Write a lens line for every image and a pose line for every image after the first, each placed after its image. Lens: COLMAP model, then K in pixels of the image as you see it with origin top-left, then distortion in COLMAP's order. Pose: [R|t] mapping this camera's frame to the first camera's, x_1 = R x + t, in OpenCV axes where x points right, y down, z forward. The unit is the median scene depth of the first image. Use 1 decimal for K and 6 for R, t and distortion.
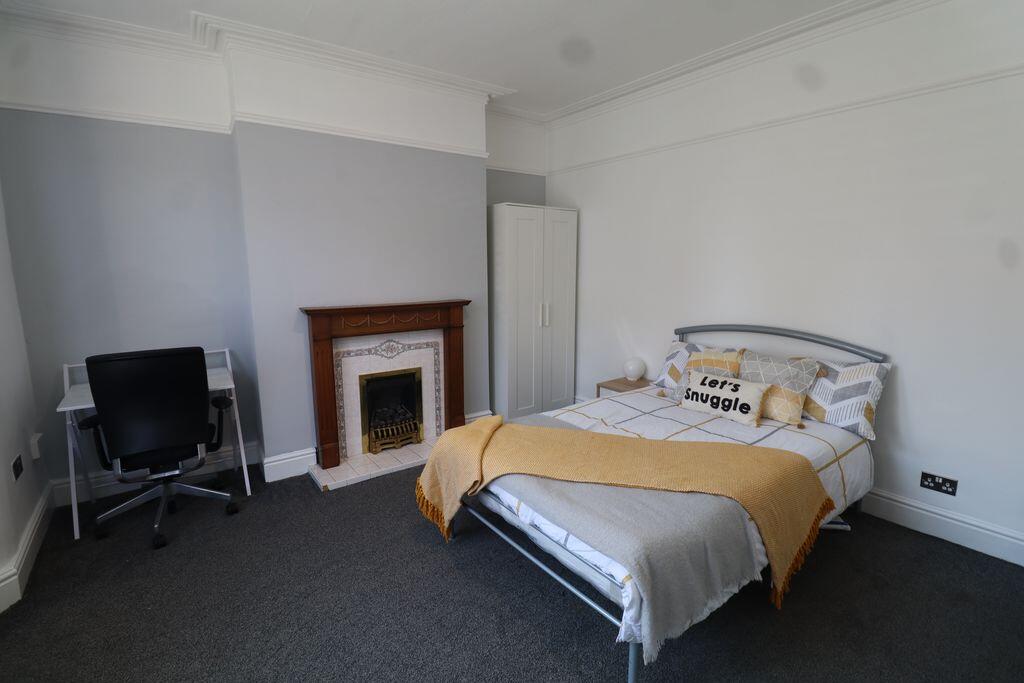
lens RADIAL K [[486.4, 0, 512.0], [0, 486.4, 341.5], [0, 0, 1]] dist [-0.003880, -0.000571]
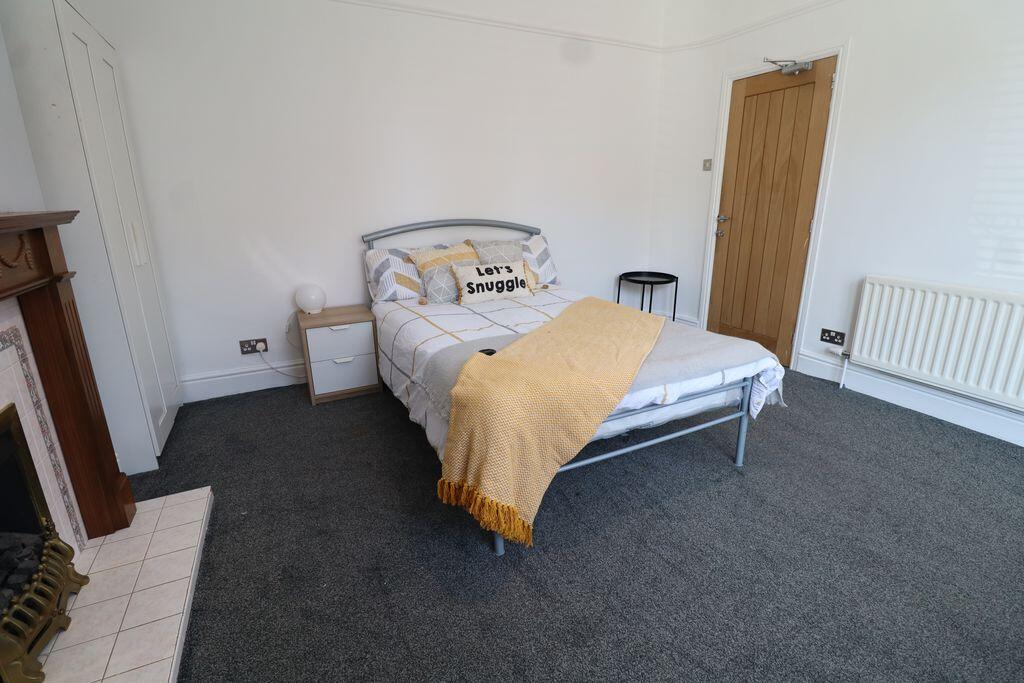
lens RADIAL K [[486.4, 0, 512.0], [0, 486.4, 341.5], [0, 0, 1]] dist [-0.003880, -0.000571]
pose [[0.136085, -0.276949, 0.951199, -0.635143], [0.161740, 0.953460, 0.254467, -0.030383], [-0.977405, 0.119218, 0.174545, 0.782449]]
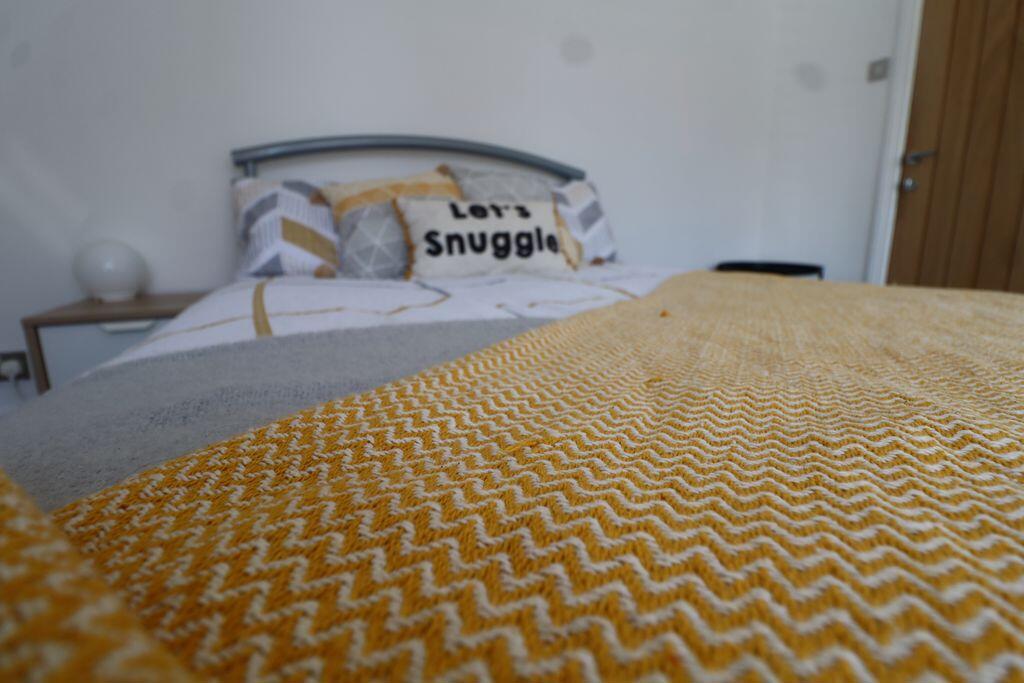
lens RADIAL K [[486.4, 0, 512.0], [0, 486.4, 341.5], [0, 0, 1]] dist [-0.003880, -0.000571]
pose [[0.194009, -0.202082, 0.959960, -0.067472], [0.156352, 0.972414, 0.173105, 0.133259], [-0.968460, 0.116507, 0.220253, 0.875634]]
